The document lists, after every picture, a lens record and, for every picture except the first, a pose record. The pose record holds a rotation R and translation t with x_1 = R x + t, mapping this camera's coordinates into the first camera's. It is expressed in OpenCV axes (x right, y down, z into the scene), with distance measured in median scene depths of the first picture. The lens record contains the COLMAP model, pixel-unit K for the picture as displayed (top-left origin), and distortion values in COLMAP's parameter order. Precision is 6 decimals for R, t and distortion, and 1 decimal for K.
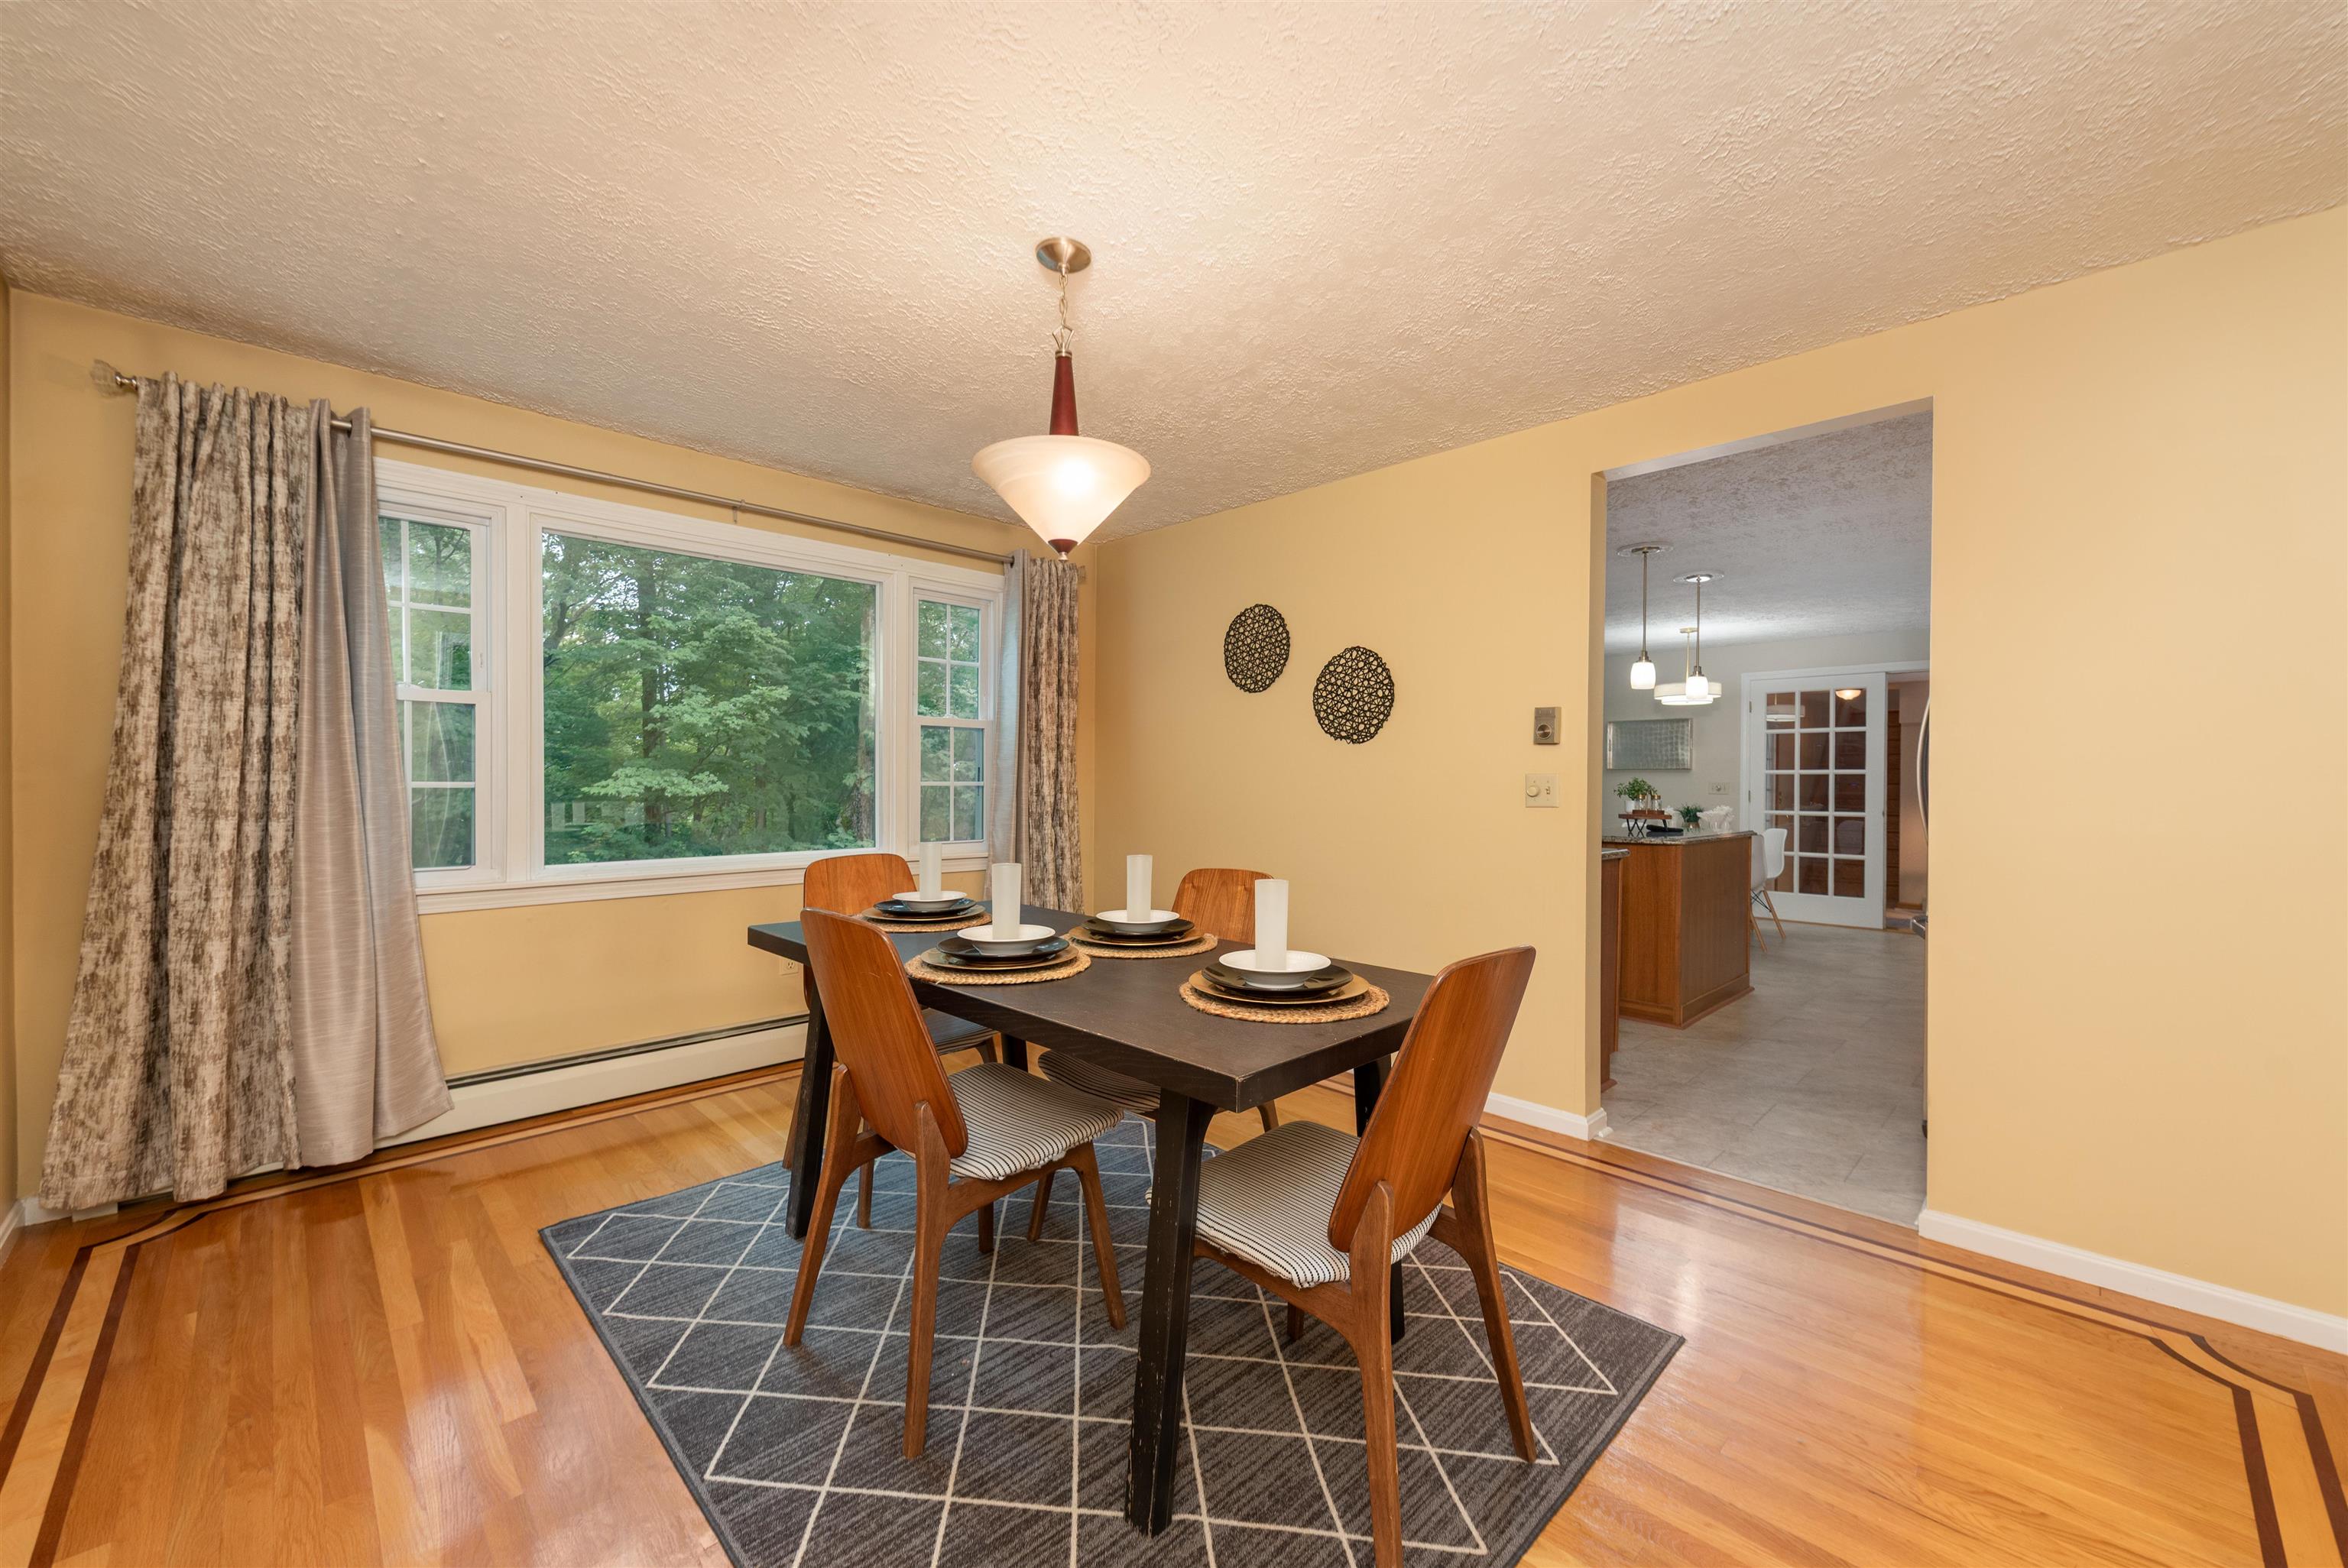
lens RADIAL K [[914.4, 0, 1174.0], [0, 914.4, 784.0], [0, 0, 1]] dist [0.000399, -0.000023]
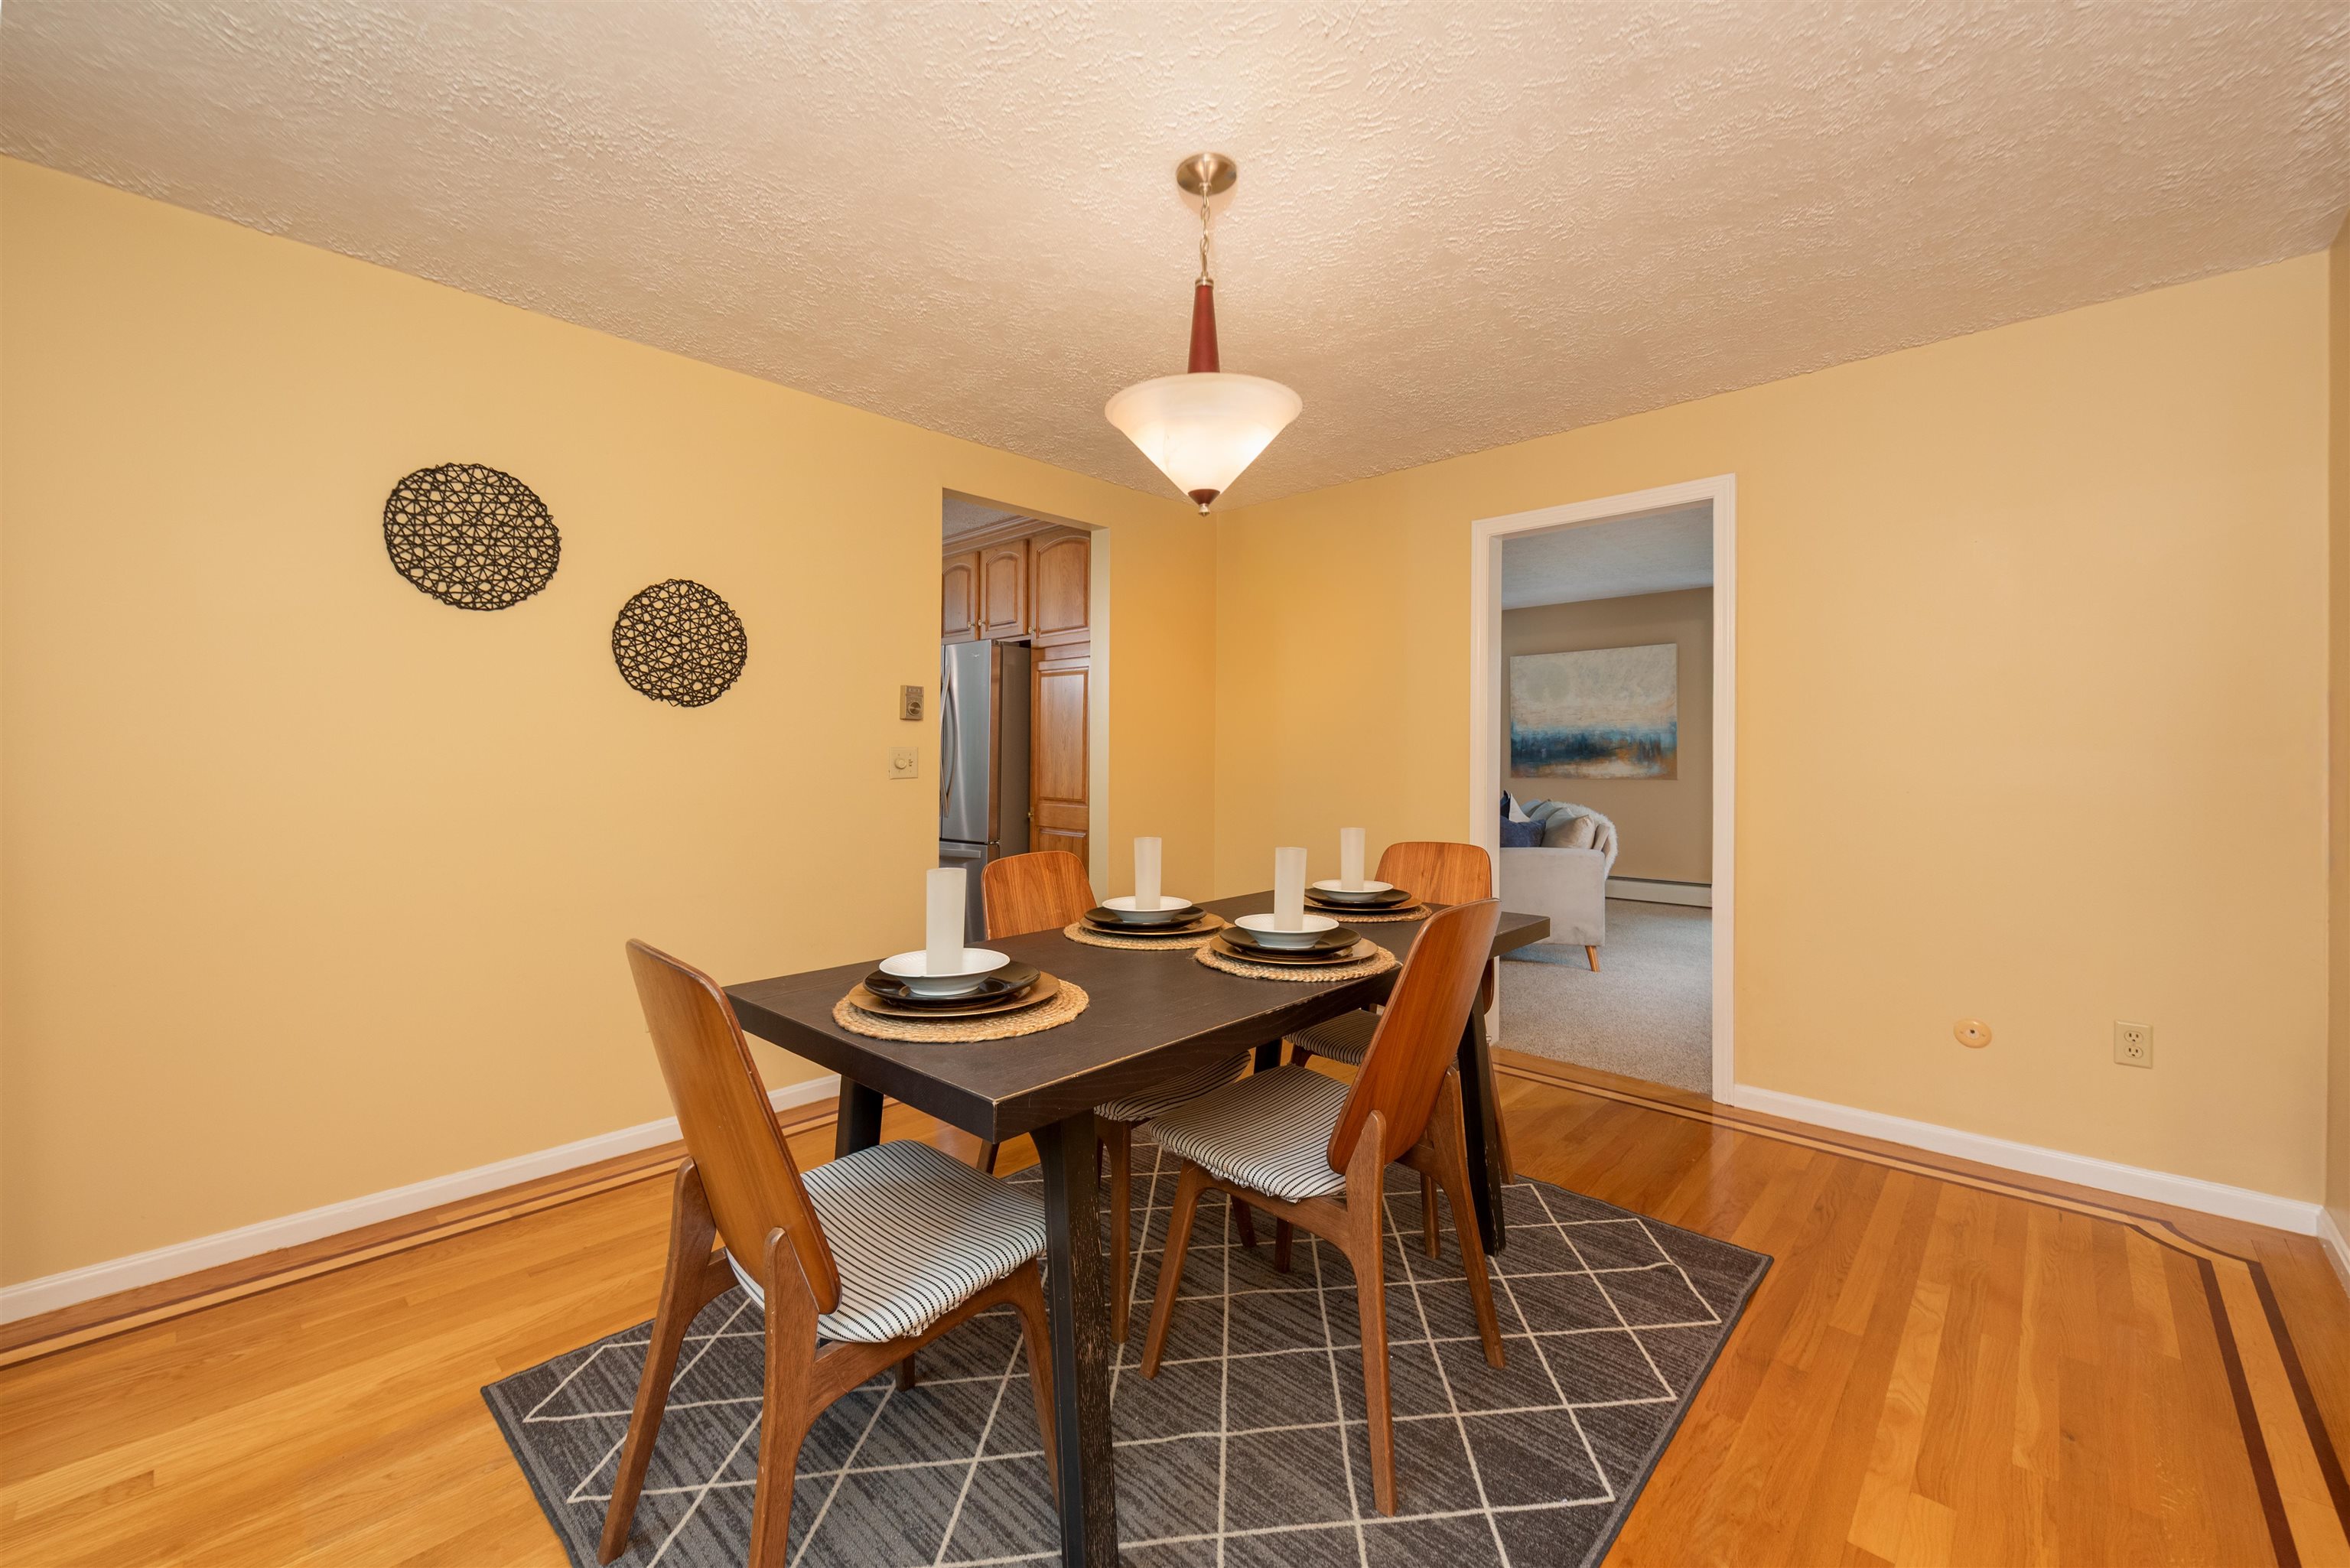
lens RADIAL K [[946.9, 0, 1176.3], [0, 946.9, 757.9], [0, 0, 1]] dist [0.012140, 0.000067]
pose [[-0.044532, -0.011332, 0.998944, -1.055208], [0.004736, 0.999922, 0.011555, -0.014685], [-0.998997, 0.005245, -0.044474, 1.070421]]
